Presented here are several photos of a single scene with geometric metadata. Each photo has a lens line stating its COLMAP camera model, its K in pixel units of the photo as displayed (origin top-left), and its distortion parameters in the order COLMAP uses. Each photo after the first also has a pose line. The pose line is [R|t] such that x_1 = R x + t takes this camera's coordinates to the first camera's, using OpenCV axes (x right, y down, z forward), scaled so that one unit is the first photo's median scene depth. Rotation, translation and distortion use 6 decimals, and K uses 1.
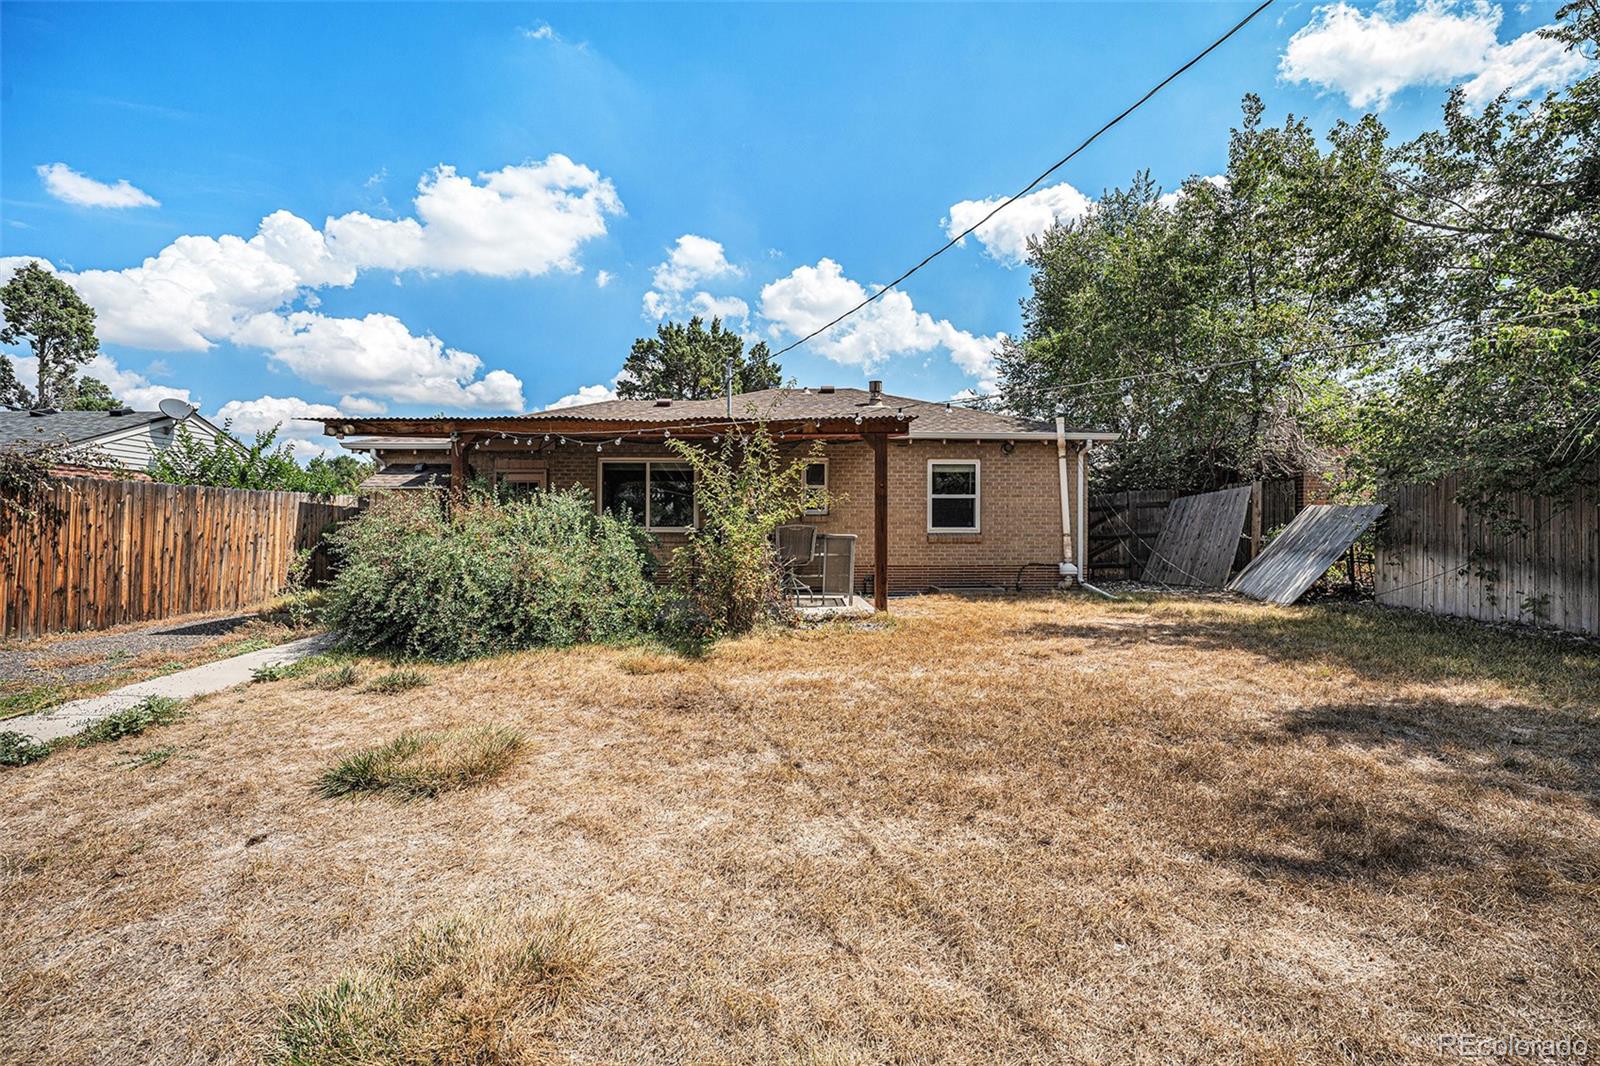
lens RADIAL K [[666.2, 0, 813.5], [0, 666.2, 522.2], [0, 0, 1]] dist [-0.015836, 0.002637]
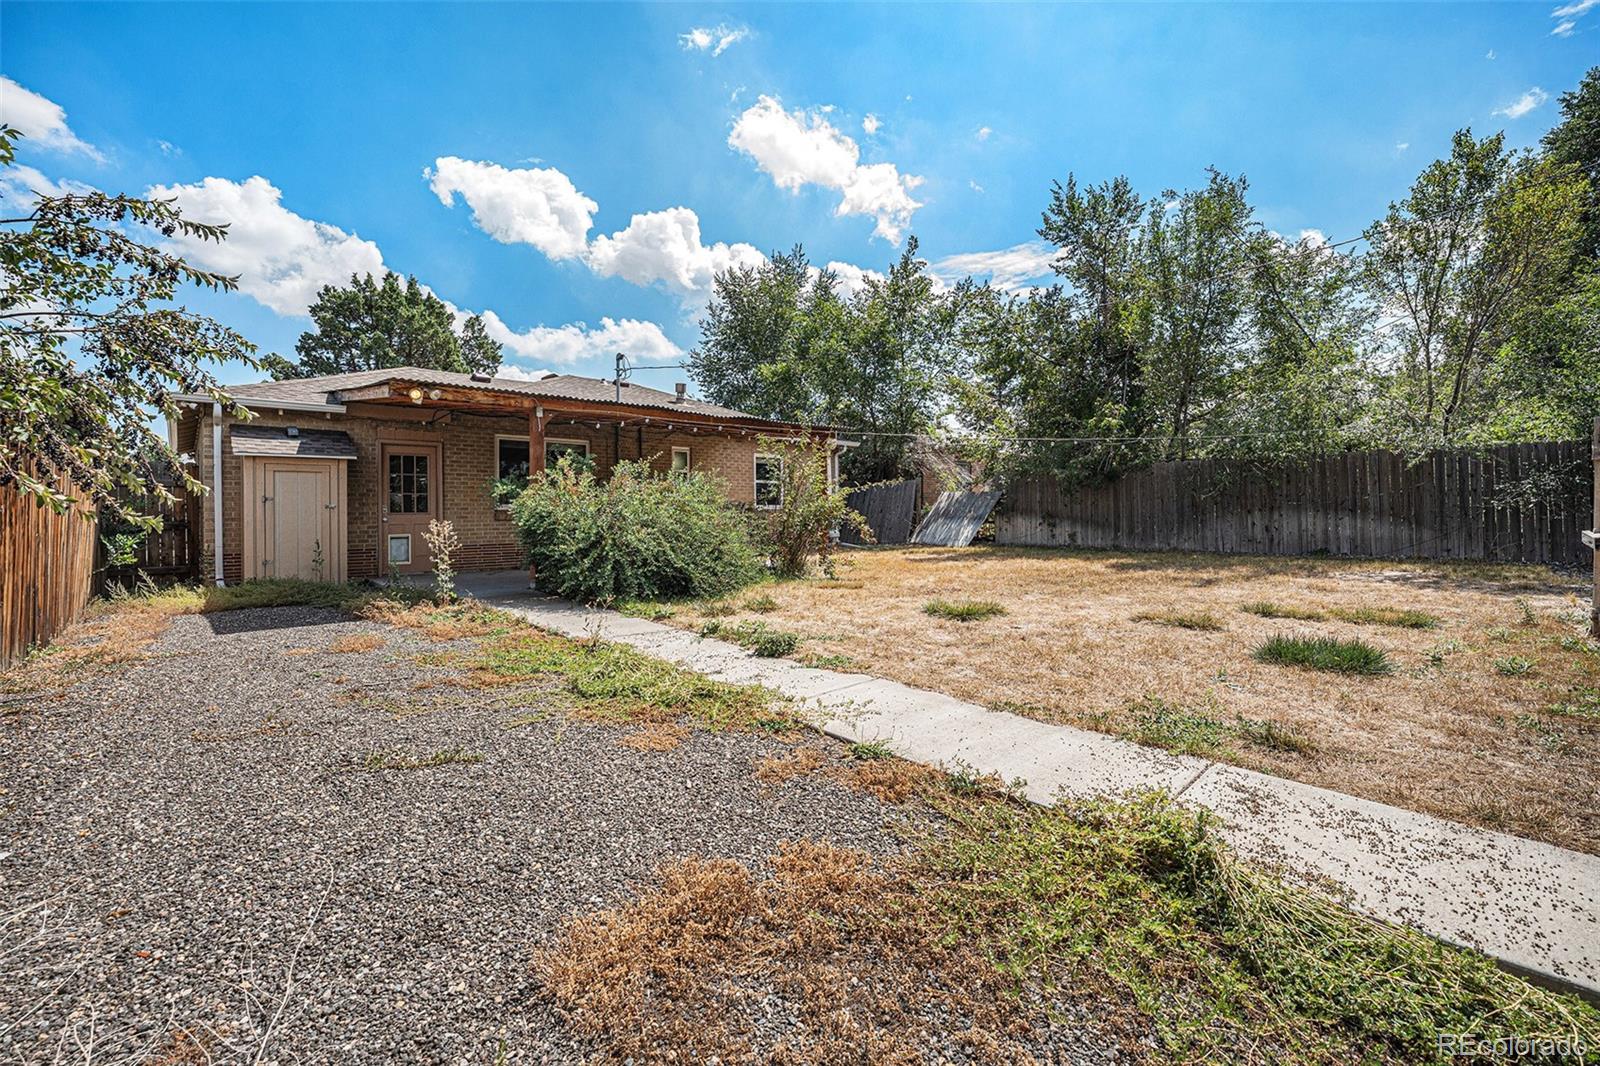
lens RADIAL K [[666.2, 0, 792.1], [0, 666.2, 511.3], [0, 0, 1]] dist [-0.015836, 0.002637]
pose [[0.757996, -0.005458, 0.652236, -0.628644], [0.005012, 0.999984, 0.002543, 0.018068], [-0.652240, 0.001342, 0.758011, -0.044521]]
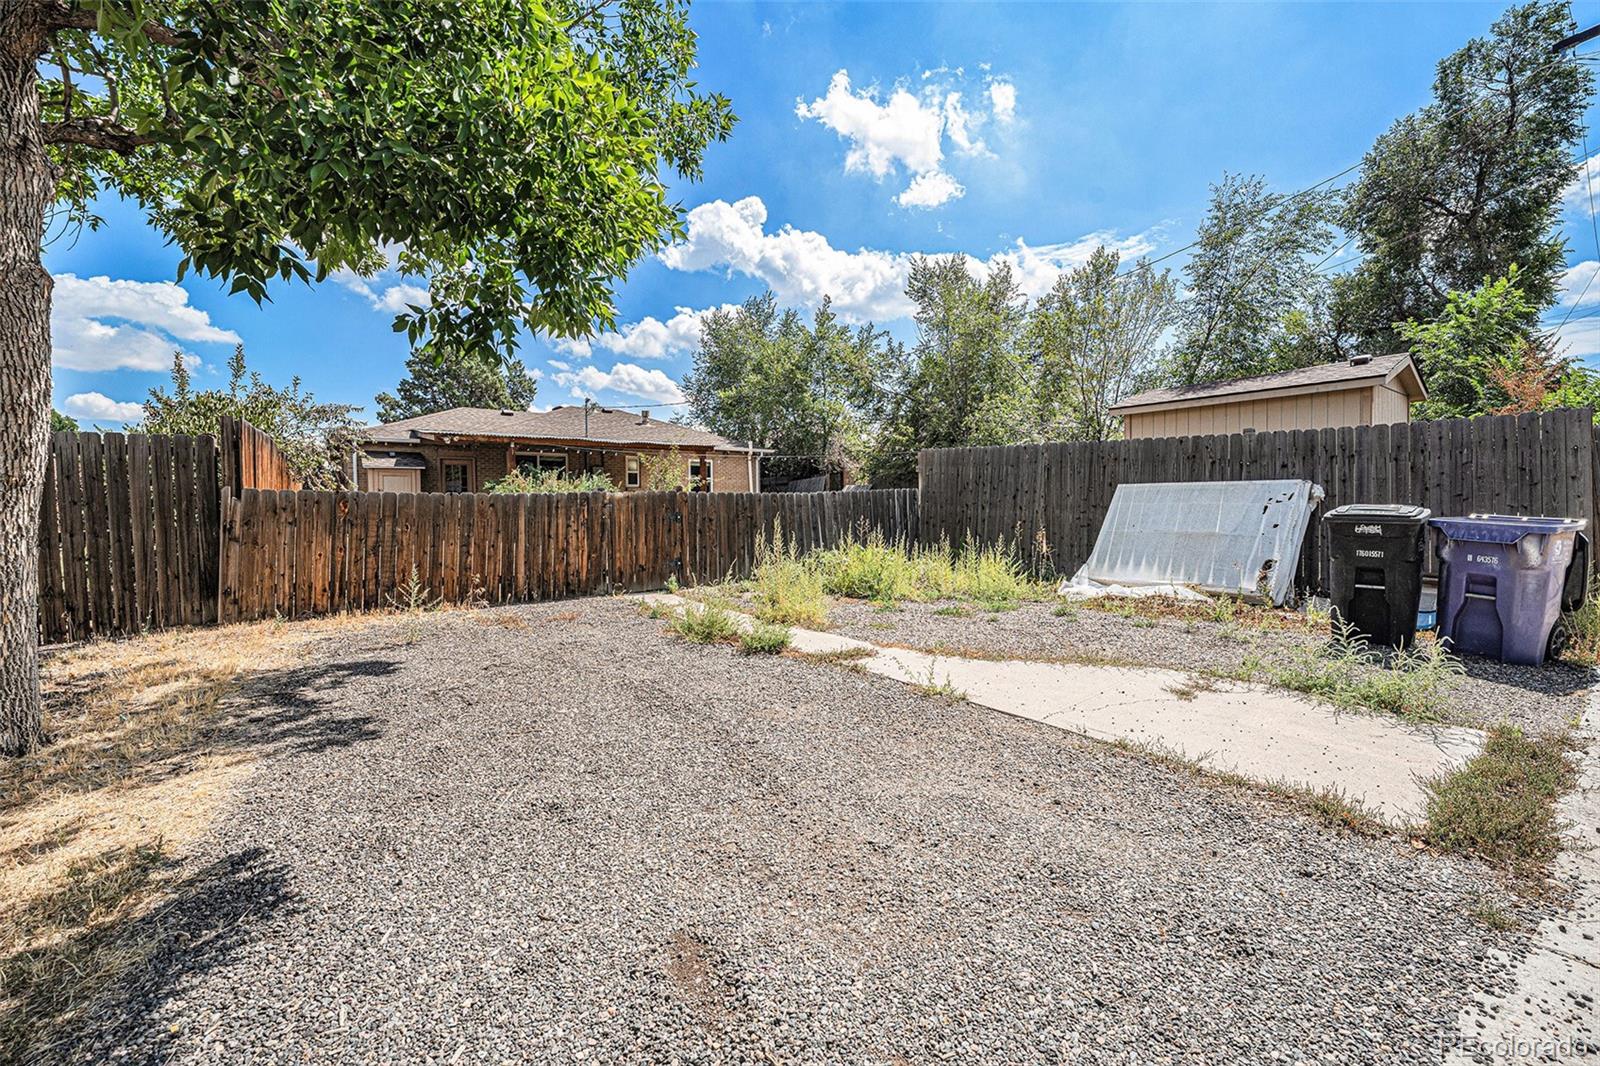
lens RADIAL K [[666.2, 0, 813.0], [0, 666.2, 516.4], [0, 0, 1]] dist [-0.015836, 0.002637]
pose [[0.817327, -0.015992, 0.575952, -0.650791], [0.003745, 0.999741, 0.022444, 0.030732], [-0.576162, -0.016187, 0.817175, -0.792615]]
